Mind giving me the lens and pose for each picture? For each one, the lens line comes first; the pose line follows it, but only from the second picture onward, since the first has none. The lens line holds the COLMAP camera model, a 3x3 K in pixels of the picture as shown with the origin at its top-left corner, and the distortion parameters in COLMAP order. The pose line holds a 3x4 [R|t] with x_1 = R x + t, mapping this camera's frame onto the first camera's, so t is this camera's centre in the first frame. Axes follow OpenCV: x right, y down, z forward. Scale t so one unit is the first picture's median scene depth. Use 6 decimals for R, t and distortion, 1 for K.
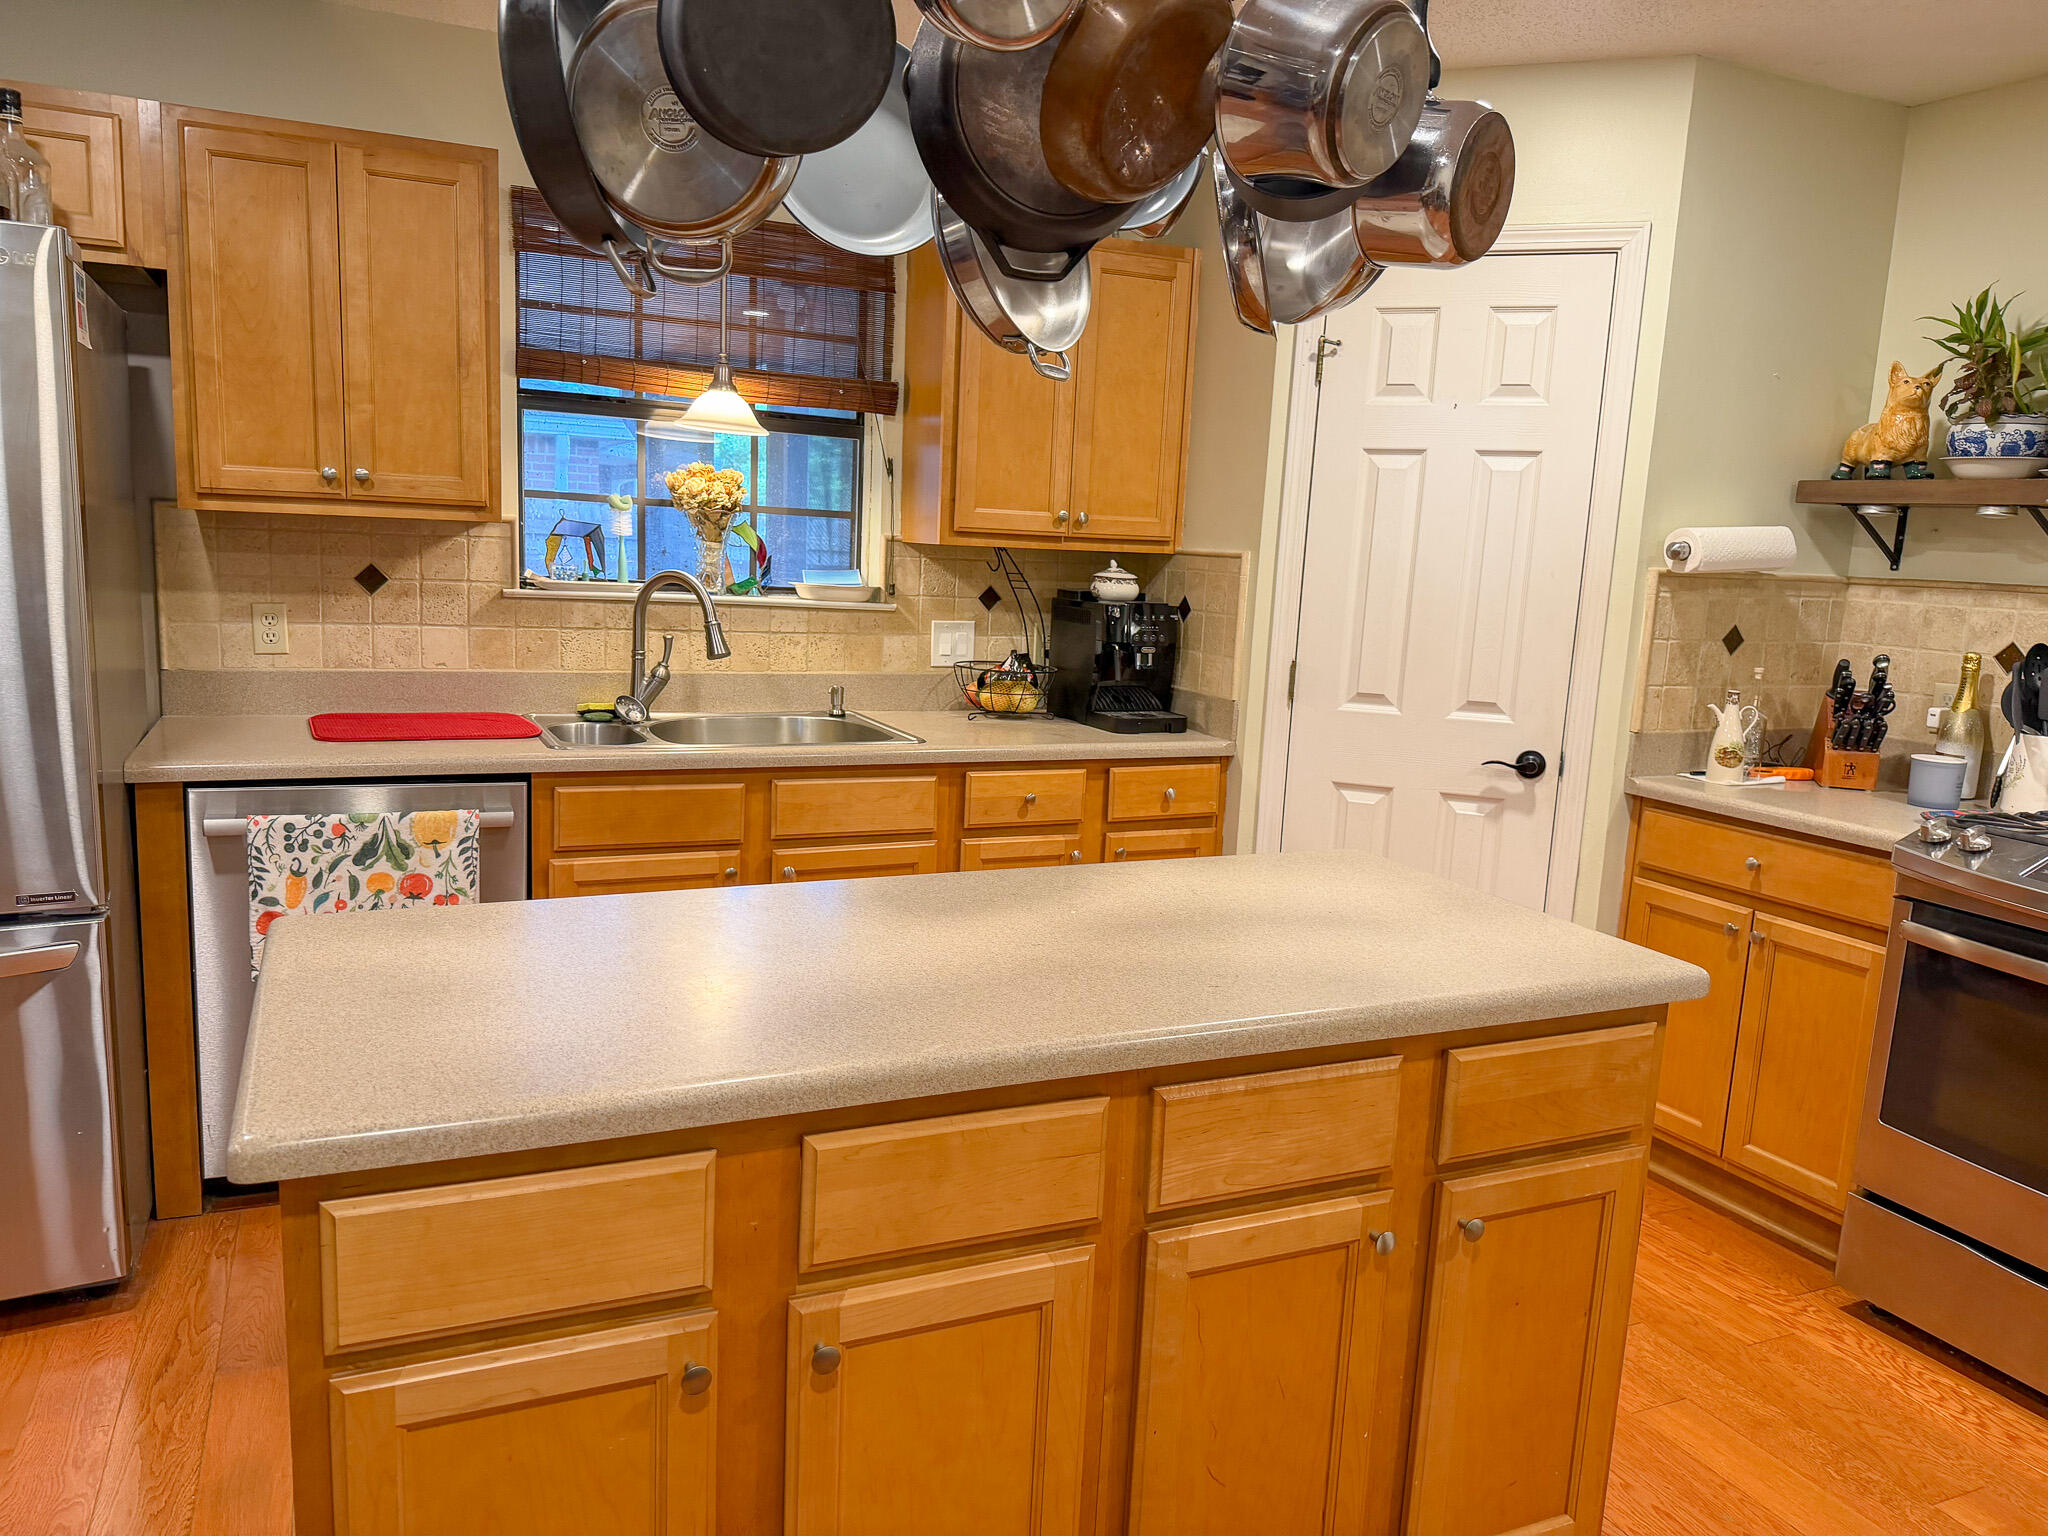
lens RADIAL K [[1419.2, 0, 1017.9], [0, 1419.2, 785.0], [0, 0, 1]] dist [0.039206, -0.054922]
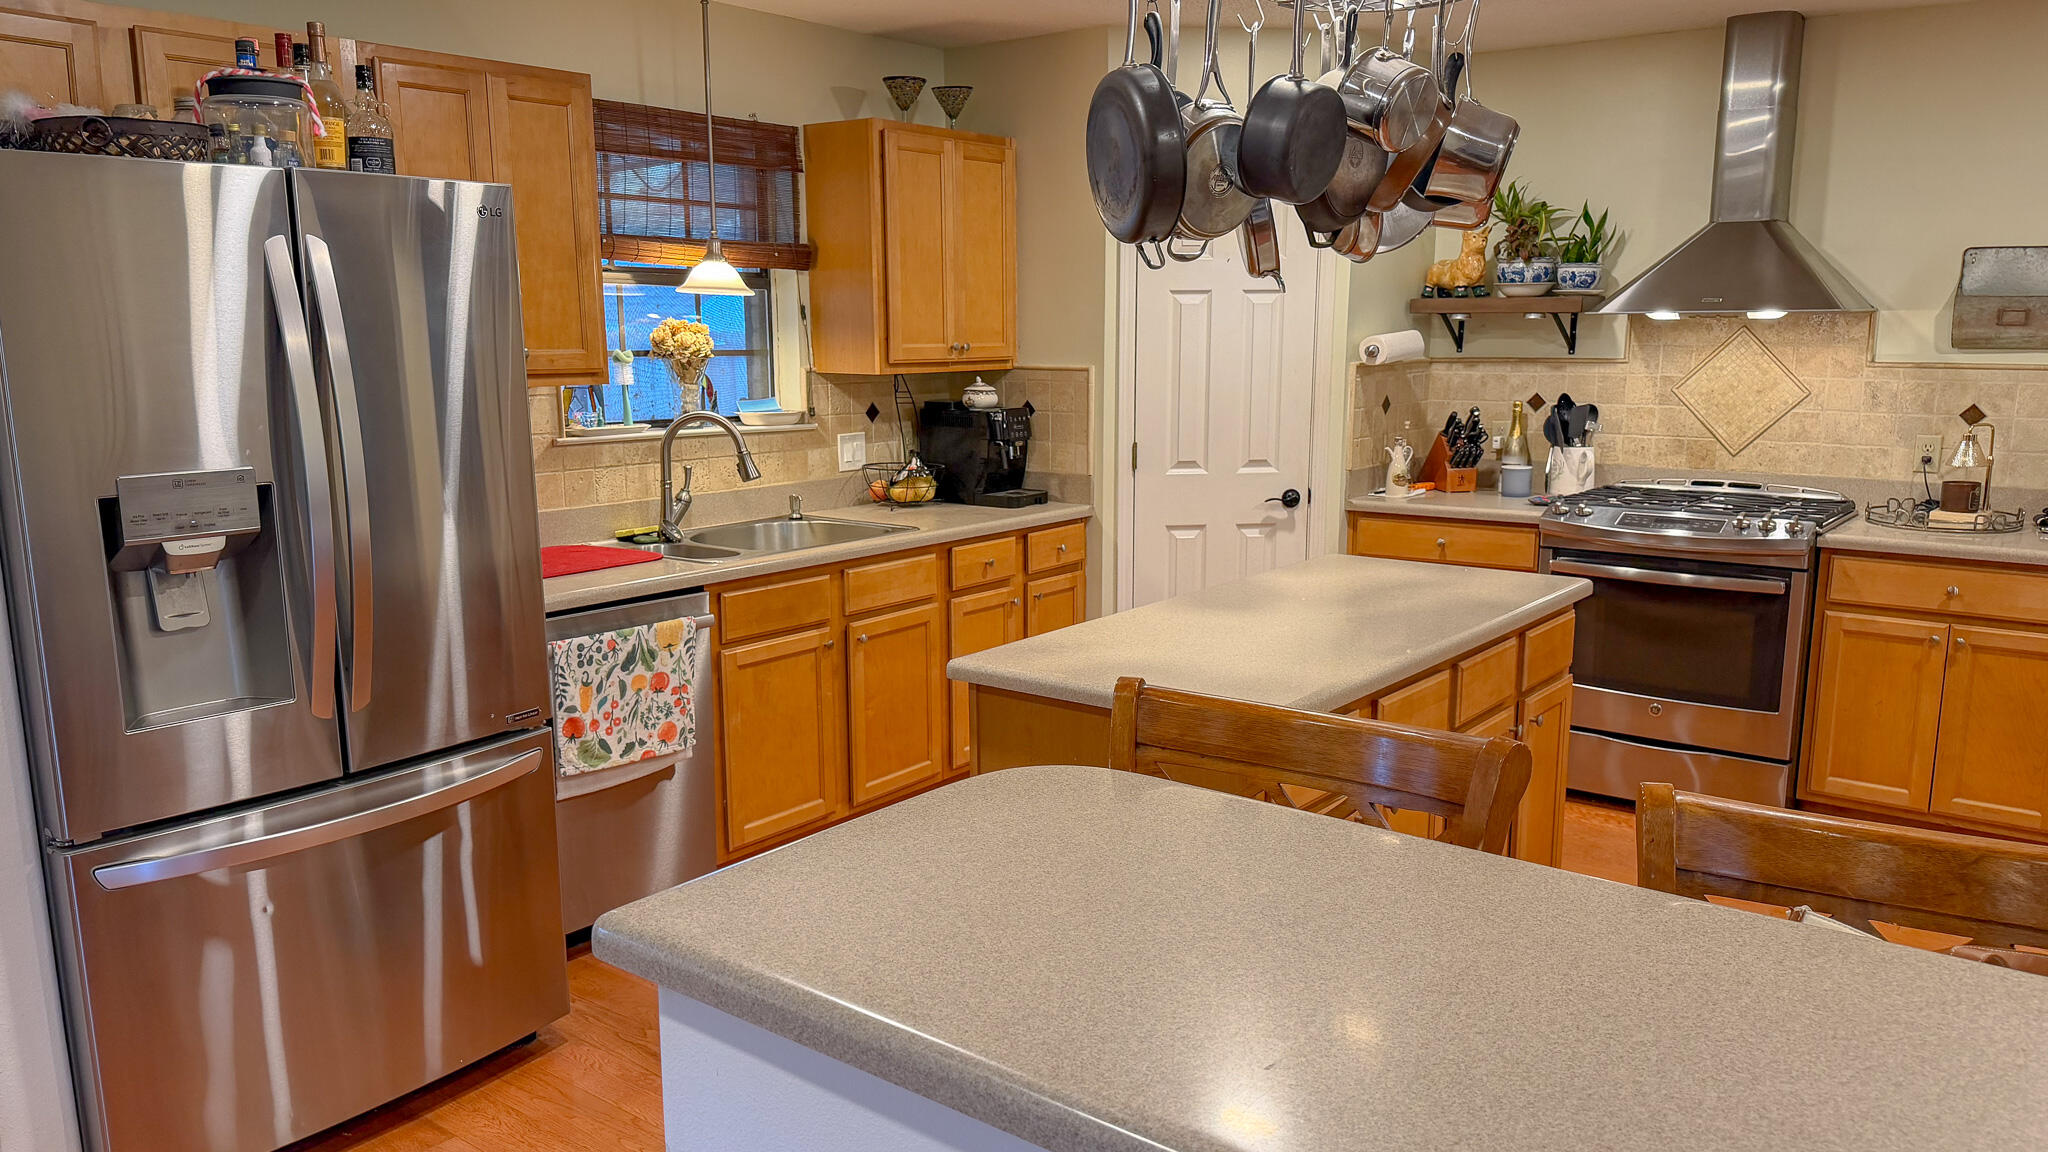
lens RADIAL K [[1494.3, 0, 1013.1], [0, 1494.3, 618.2], [0, 0, 1]] dist [0.077984, -0.140956]
pose [[0.883291, -0.138881, 0.447783, -0.623238], [0.123053, 0.990307, 0.064412, -0.027008], [-0.452388, -0.001794, 0.891819, -0.269329]]
